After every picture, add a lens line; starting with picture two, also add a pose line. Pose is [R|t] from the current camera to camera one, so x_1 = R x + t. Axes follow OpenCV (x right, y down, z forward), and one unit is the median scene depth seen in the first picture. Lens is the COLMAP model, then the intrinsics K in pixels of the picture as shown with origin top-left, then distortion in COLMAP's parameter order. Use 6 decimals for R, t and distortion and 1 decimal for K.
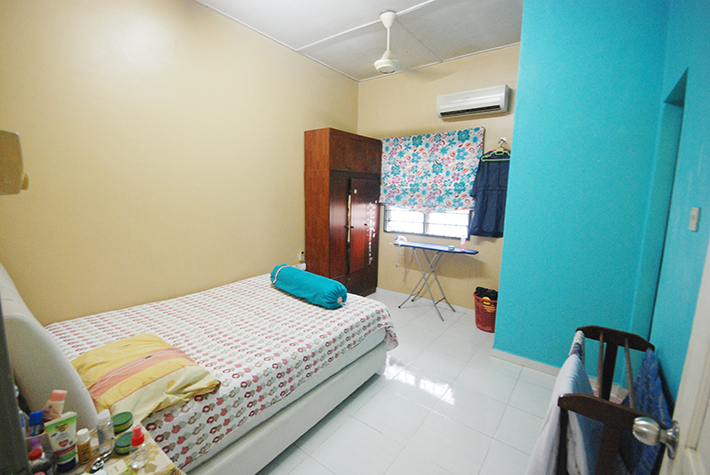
lens RADIAL K [[315.8, 0, 356.6], [0, 315.8, 239.8], [0, 0, 1]] dist [0.004367, -0.000098]
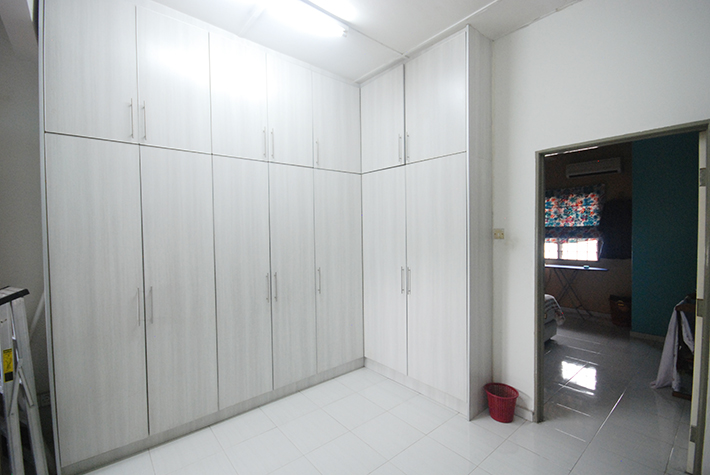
lens RADIAL K [[315.8, 0, 352.1], [0, 315.8, 237.7], [0, 0, 1]] dist [0.004367, -0.000098]
pose [[0.969475, -0.027806, -0.243610, -0.354803], [-0.003920, 0.991664, -0.128793, 0.078169], [0.245160, 0.125816, 0.961284, -0.616405]]
